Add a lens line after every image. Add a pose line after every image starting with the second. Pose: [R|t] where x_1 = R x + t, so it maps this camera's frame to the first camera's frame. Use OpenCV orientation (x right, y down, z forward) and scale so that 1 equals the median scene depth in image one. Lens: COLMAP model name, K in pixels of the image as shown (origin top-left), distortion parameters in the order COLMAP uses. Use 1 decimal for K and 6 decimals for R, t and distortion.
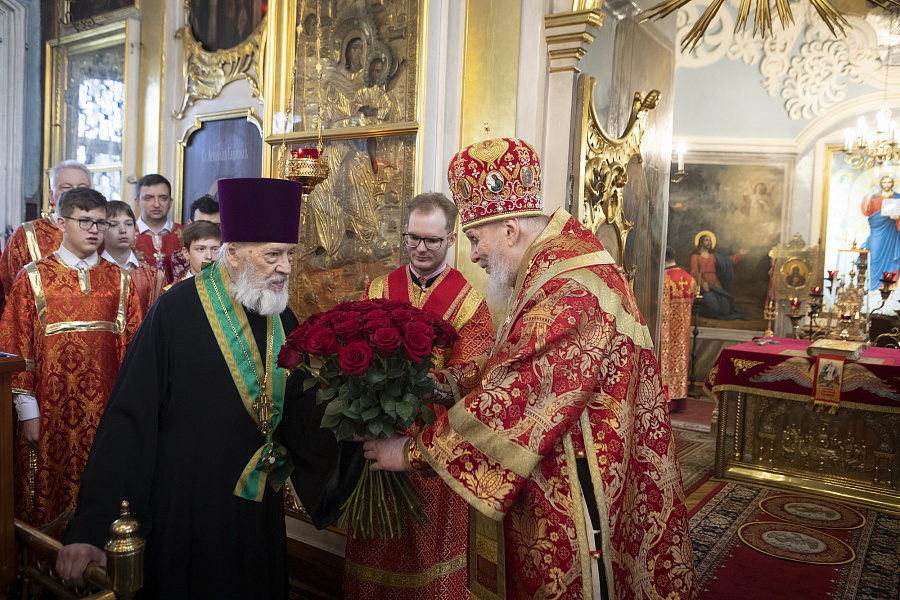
lens RADIAL K [[771.7, 0, 450.0], [0, 771.7, 300.0], [0, 0, 1]] dist [-0.107520, 0.100614]
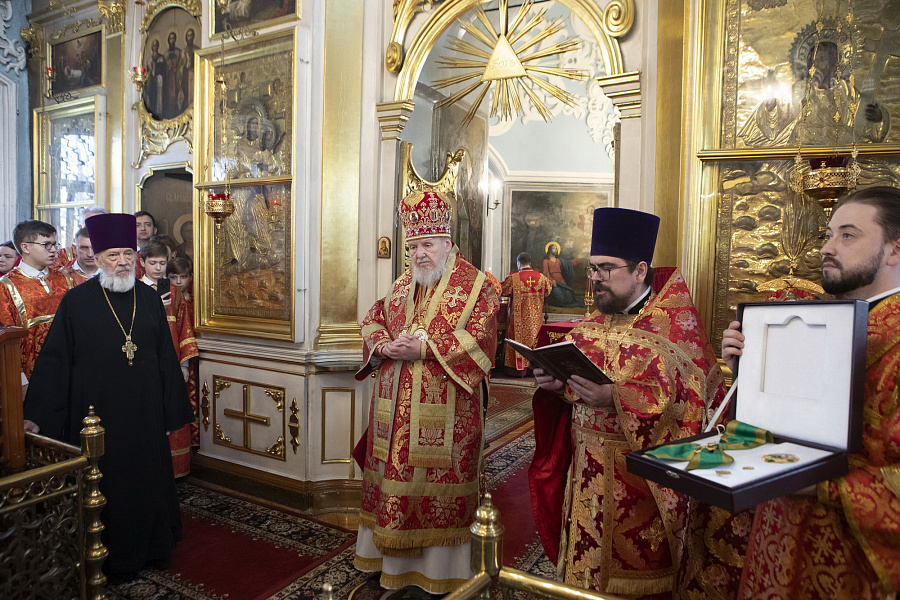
lens RADIAL K [[616.9, 0, 450.0], [0, 616.9, 300.0], [0, 0, 1]] dist [-0.099102, 0.054605]
pose [[0.993043, -0.028039, 0.114362, 0.100711], [0.028024, 0.999606, 0.001739, 0.018272], [-0.114366, 0.001478, 0.993438, -0.194511]]
